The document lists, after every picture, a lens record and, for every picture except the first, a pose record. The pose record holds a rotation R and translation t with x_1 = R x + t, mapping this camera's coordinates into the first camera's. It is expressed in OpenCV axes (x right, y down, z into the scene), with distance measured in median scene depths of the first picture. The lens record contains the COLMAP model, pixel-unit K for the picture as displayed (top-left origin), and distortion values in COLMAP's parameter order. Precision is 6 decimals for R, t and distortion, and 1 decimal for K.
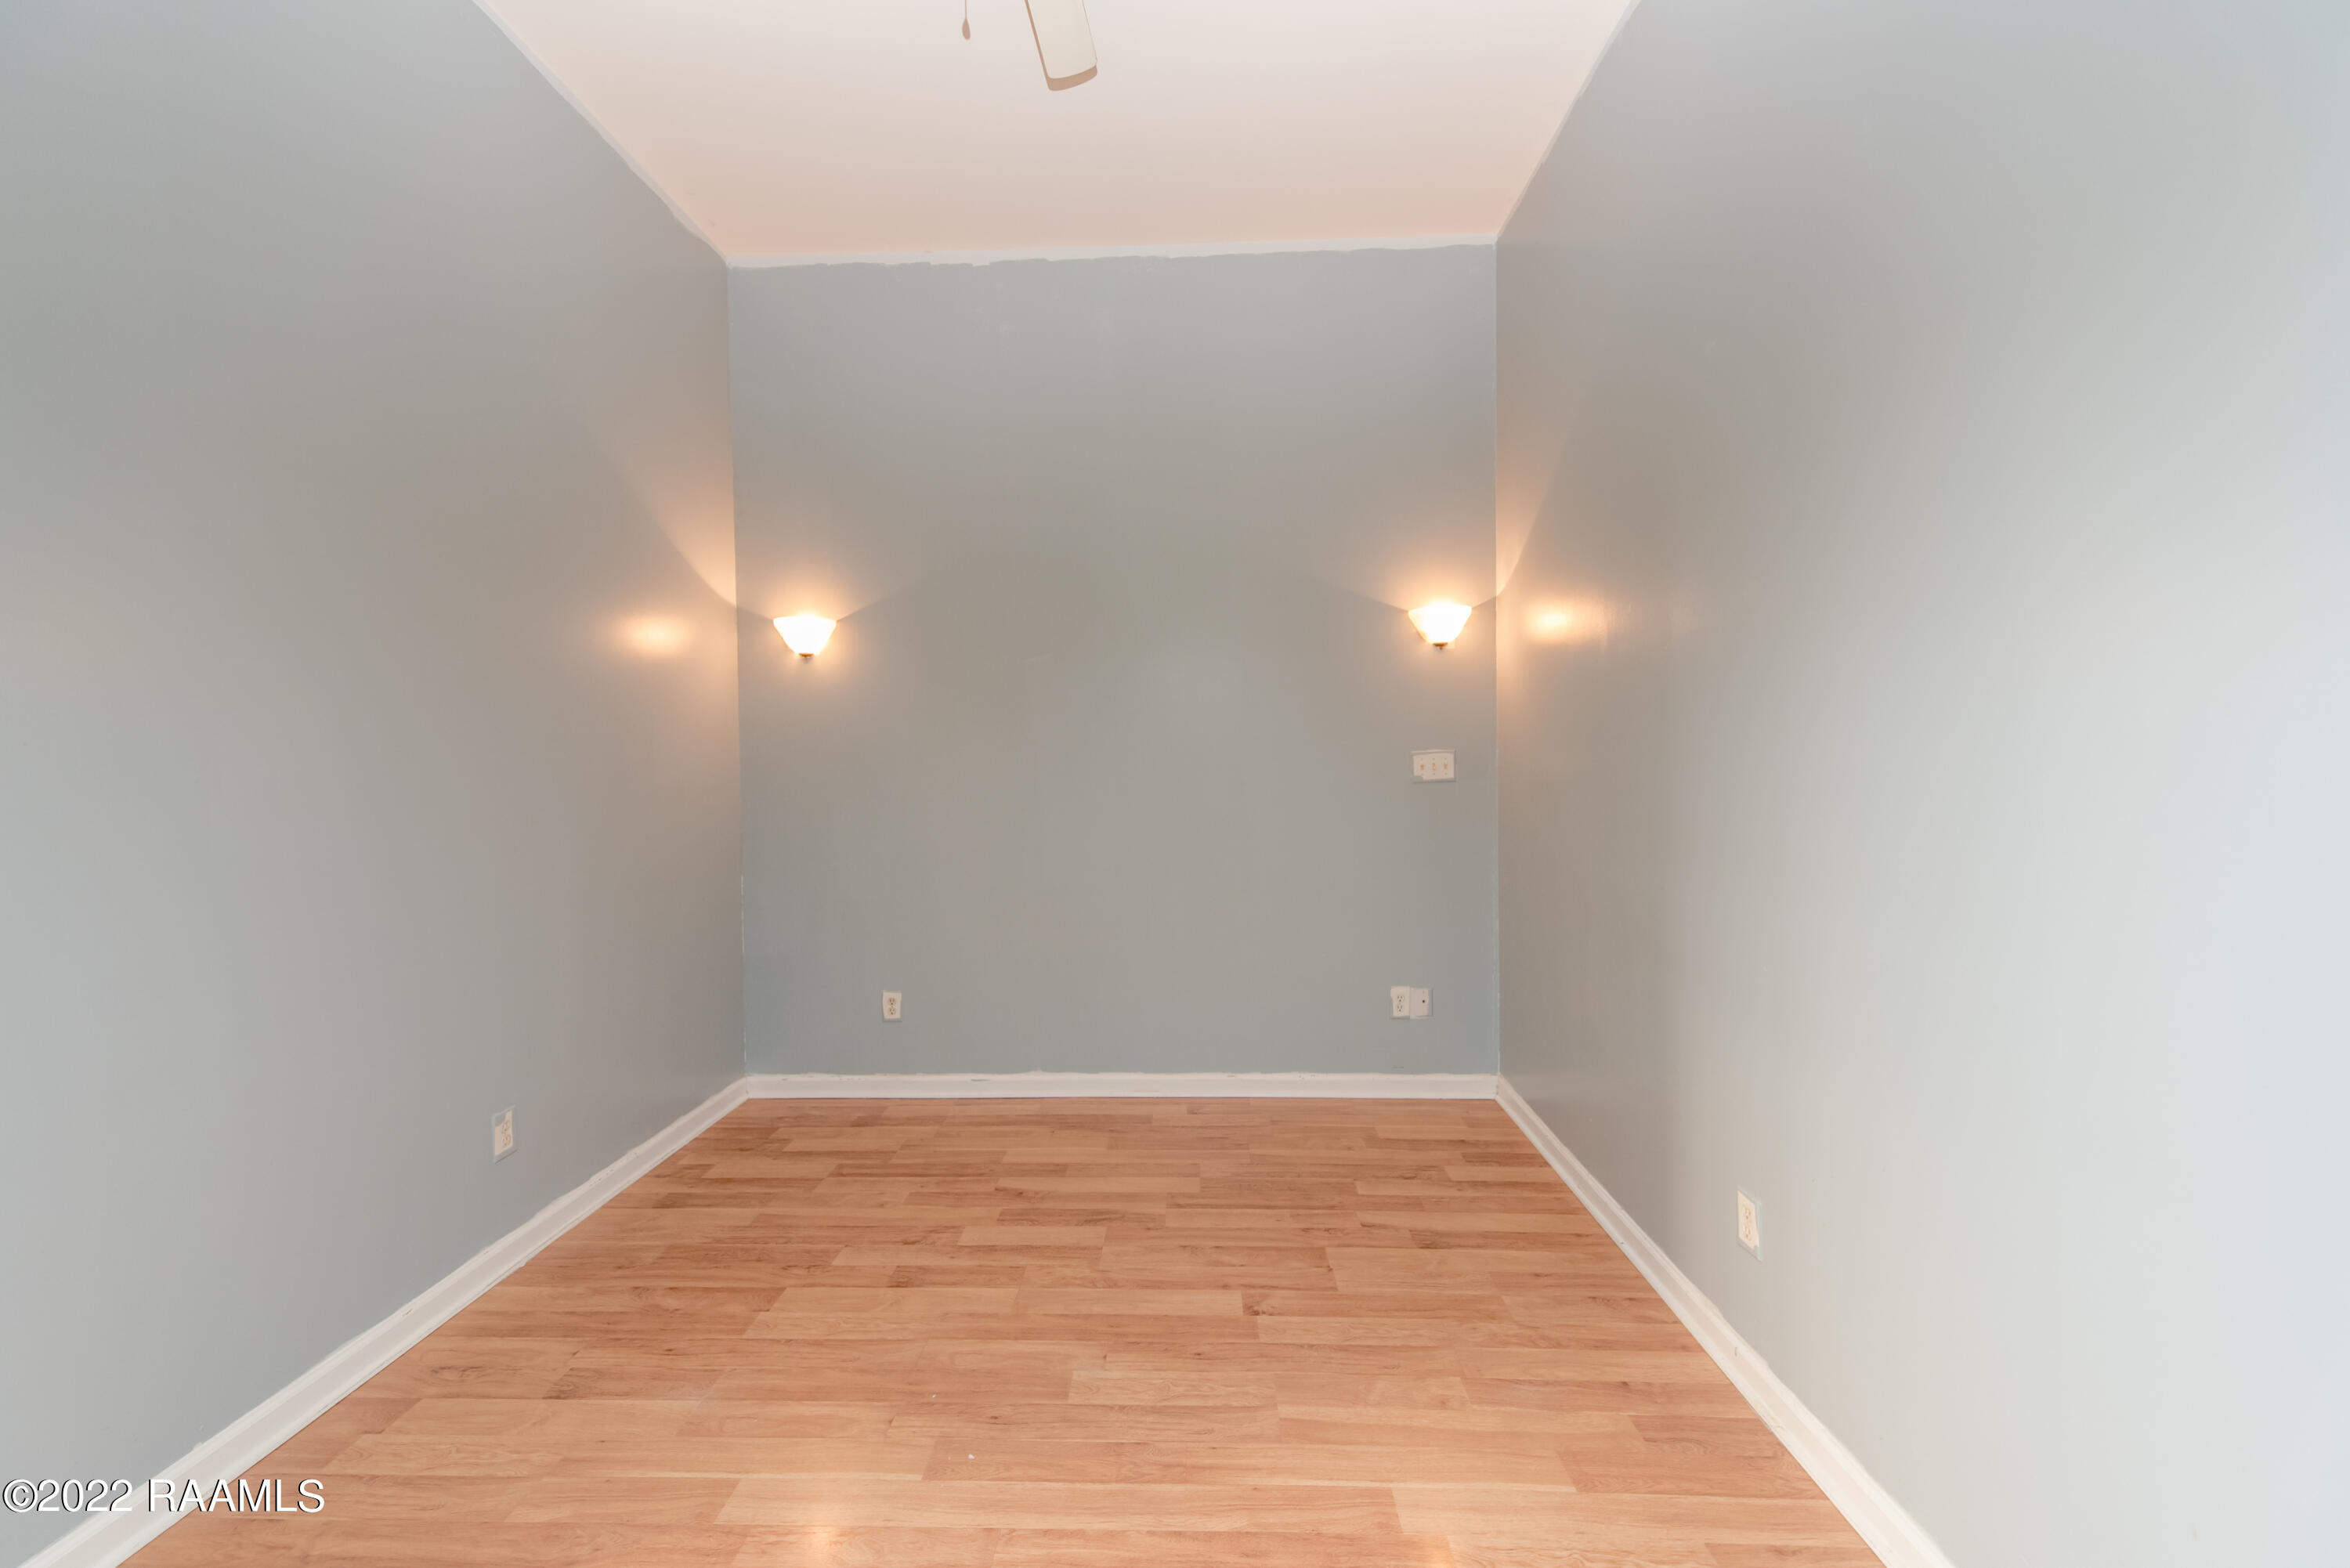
lens RADIAL K [[920.0, 0, 1173.3], [0, 920.0, 775.3], [0, 0, 1]] dist [0.014355, -0.004169]
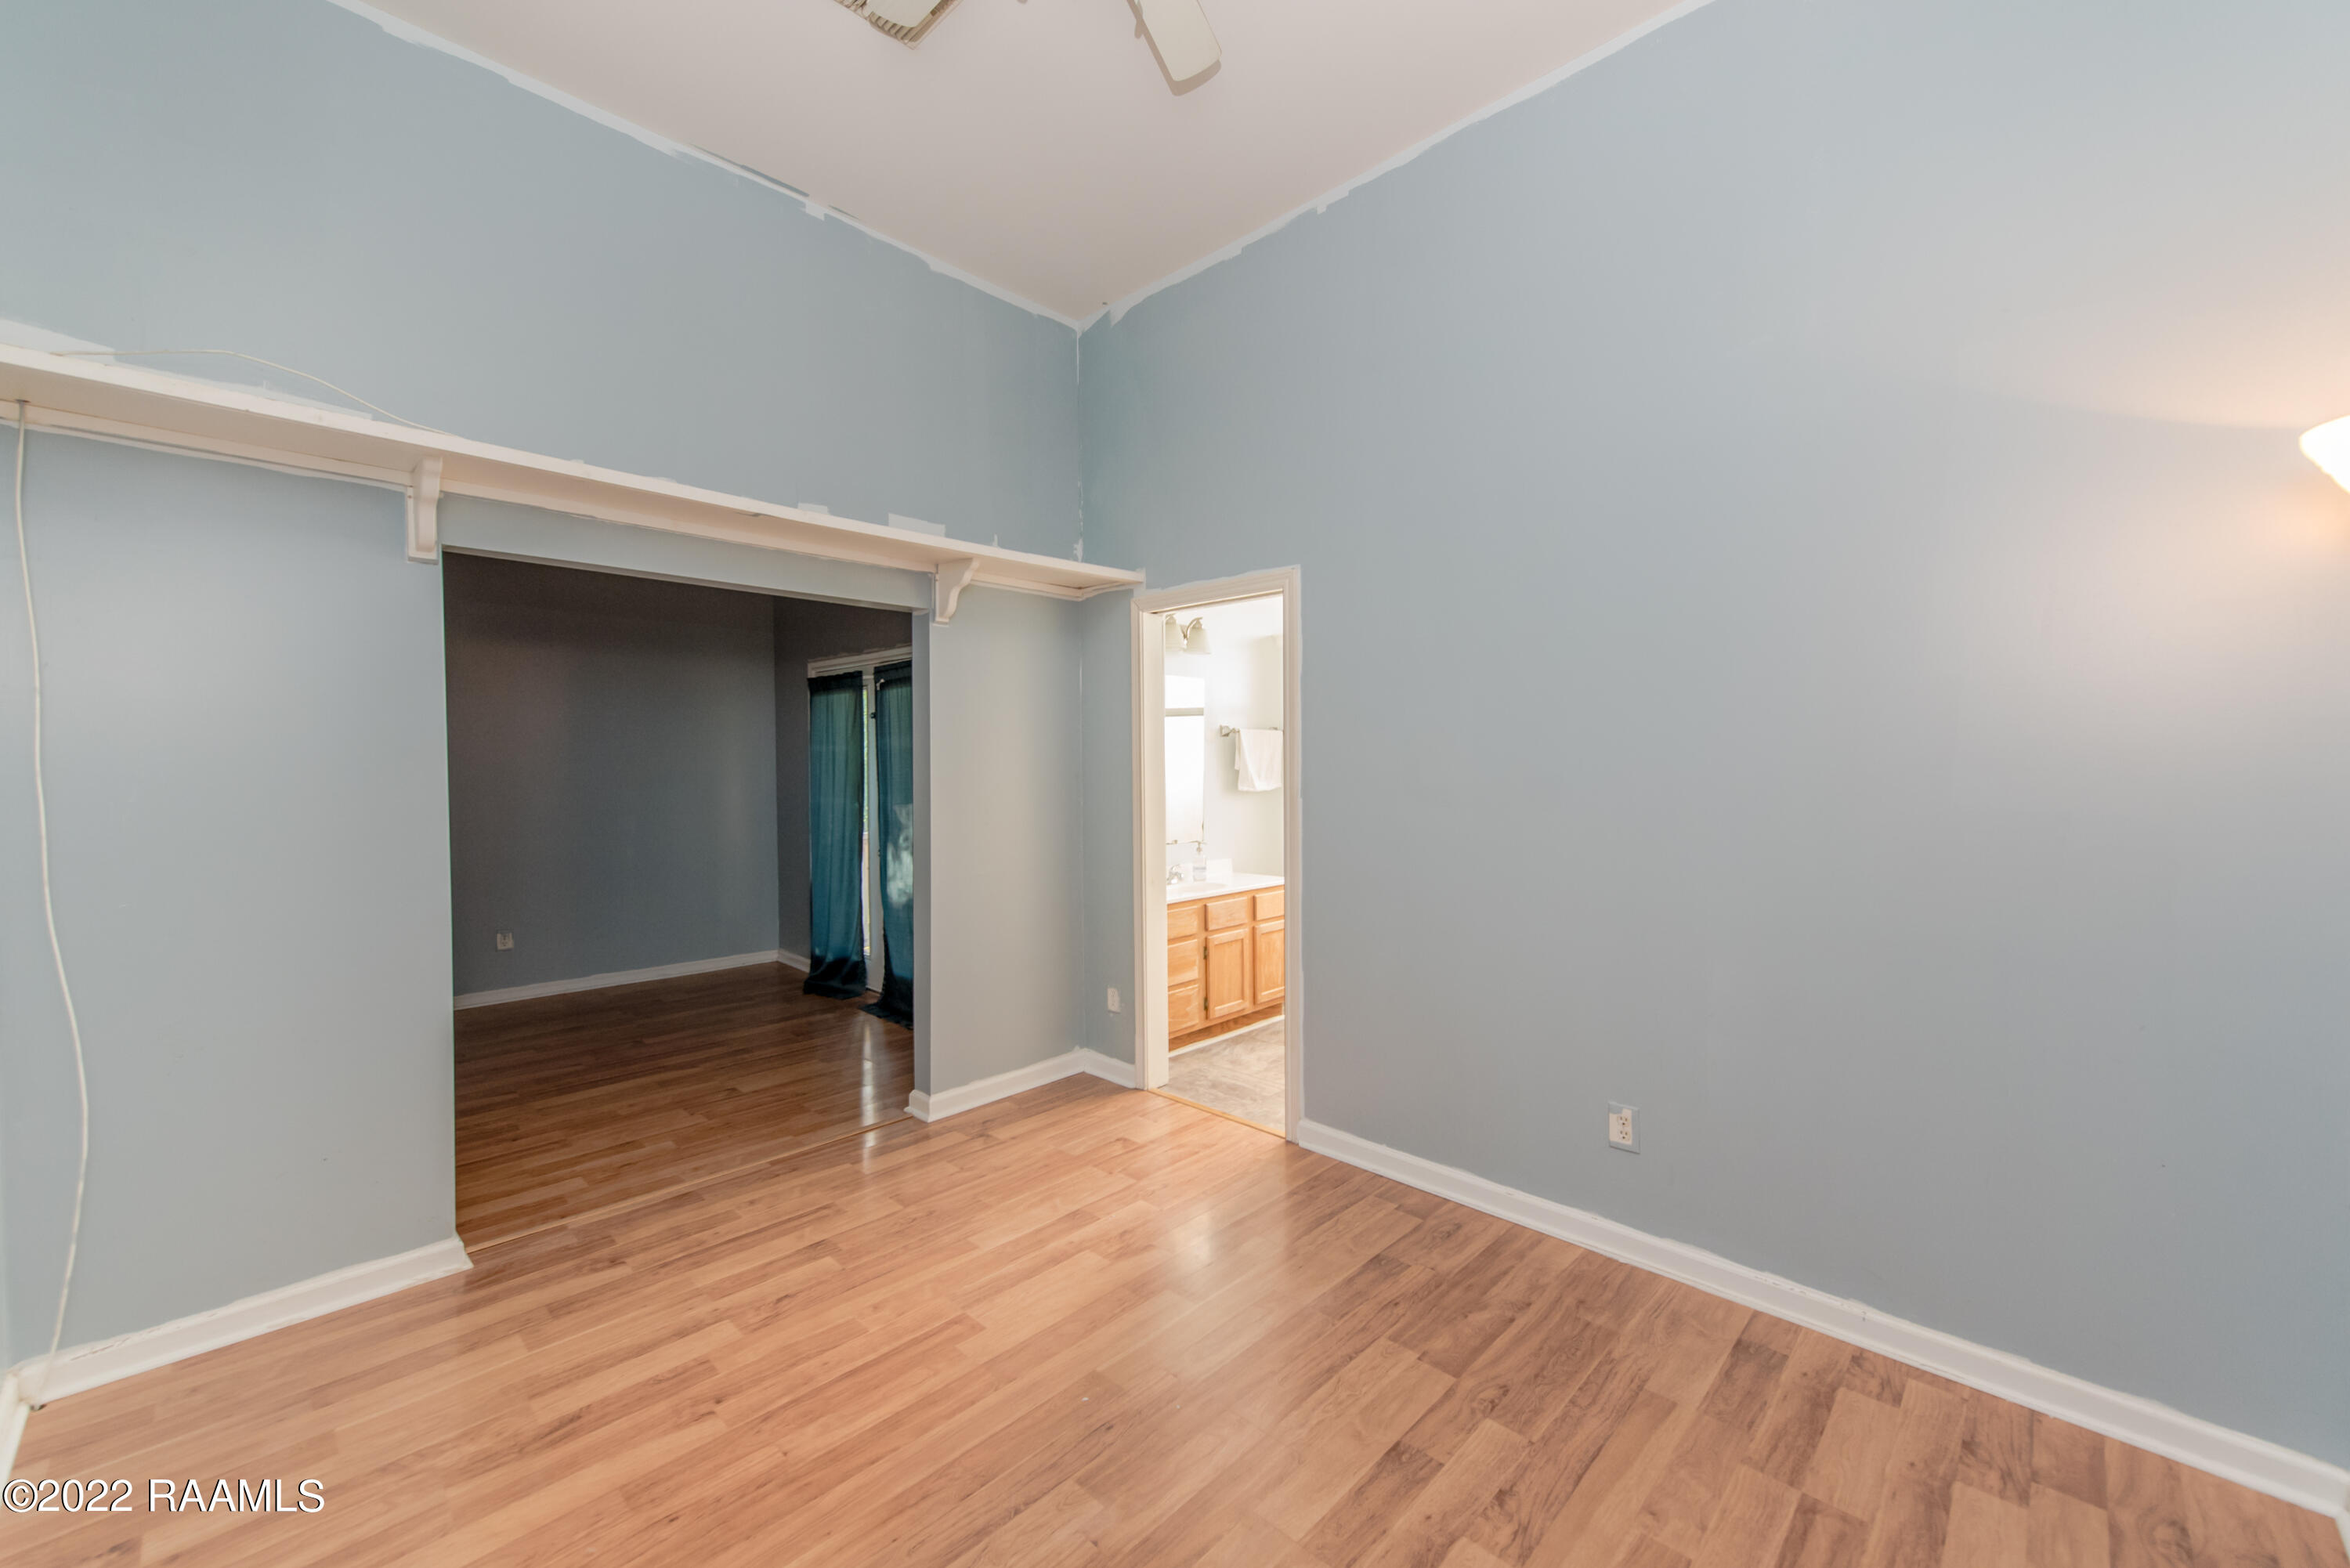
lens RADIAL K [[920.0, 0, 1166.8], [0, 920.0, 779.3], [0, 0, 1]] dist [0.014355, -0.004169]
pose [[-0.679239, 0.025870, -0.733461, 0.388035], [-0.001419, 0.999330, 0.036561, -0.040982], [0.733916, 0.025875, -0.678747, 1.362761]]
